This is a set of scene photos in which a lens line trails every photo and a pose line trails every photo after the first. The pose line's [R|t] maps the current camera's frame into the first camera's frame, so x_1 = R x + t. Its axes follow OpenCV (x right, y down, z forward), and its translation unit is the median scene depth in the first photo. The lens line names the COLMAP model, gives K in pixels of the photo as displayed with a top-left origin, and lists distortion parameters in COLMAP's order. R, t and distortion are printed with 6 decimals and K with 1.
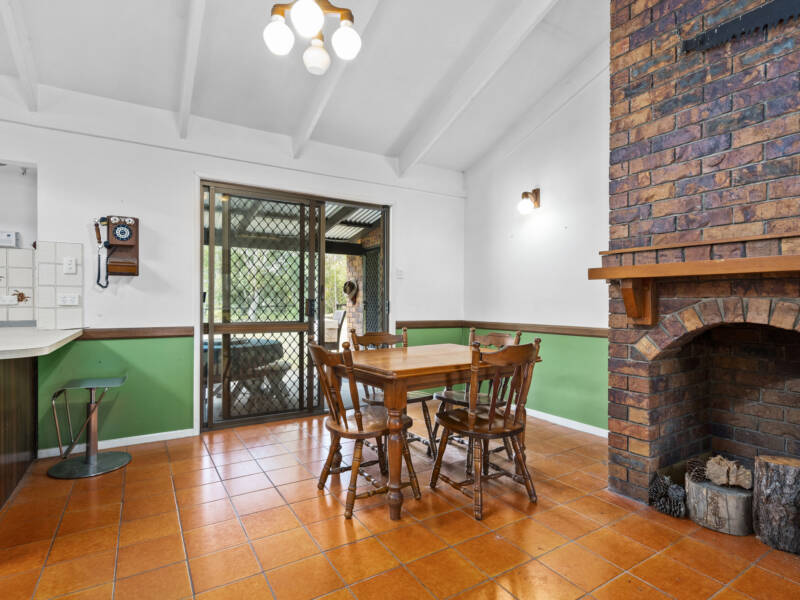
lens RADIAL K [[413.6, 0, 402.9], [0, 413.6, 299.0], [0, 0, 1]] dist [-0.000787, -0.000904]
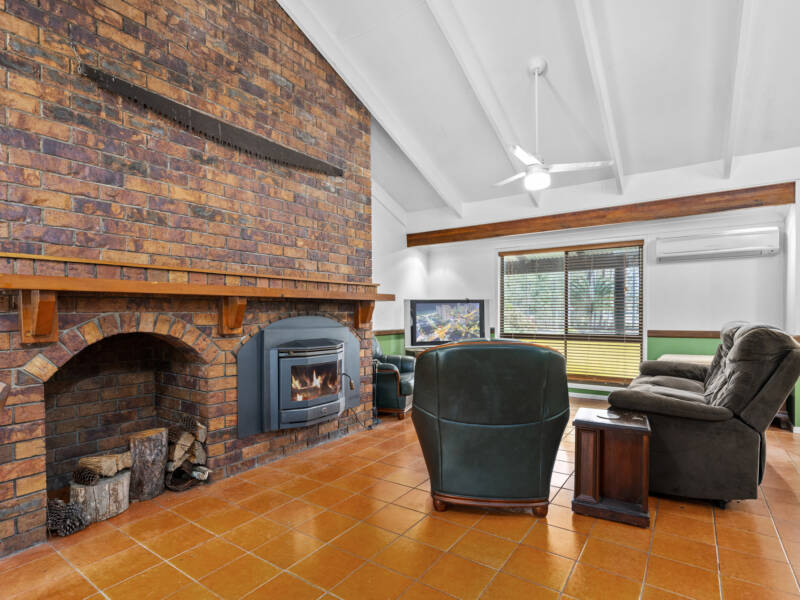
lens RADIAL K [[413.6, 0, 403.1], [0, 413.6, 304.0], [0, 0, 1]] dist [-0.000787, -0.000904]
pose [[-0.384373, 0.015746, 0.923044, -0.578893], [-0.000990, 0.999847, -0.017468, -0.006269], [-0.923177, -0.007628, -0.384299, 0.666933]]
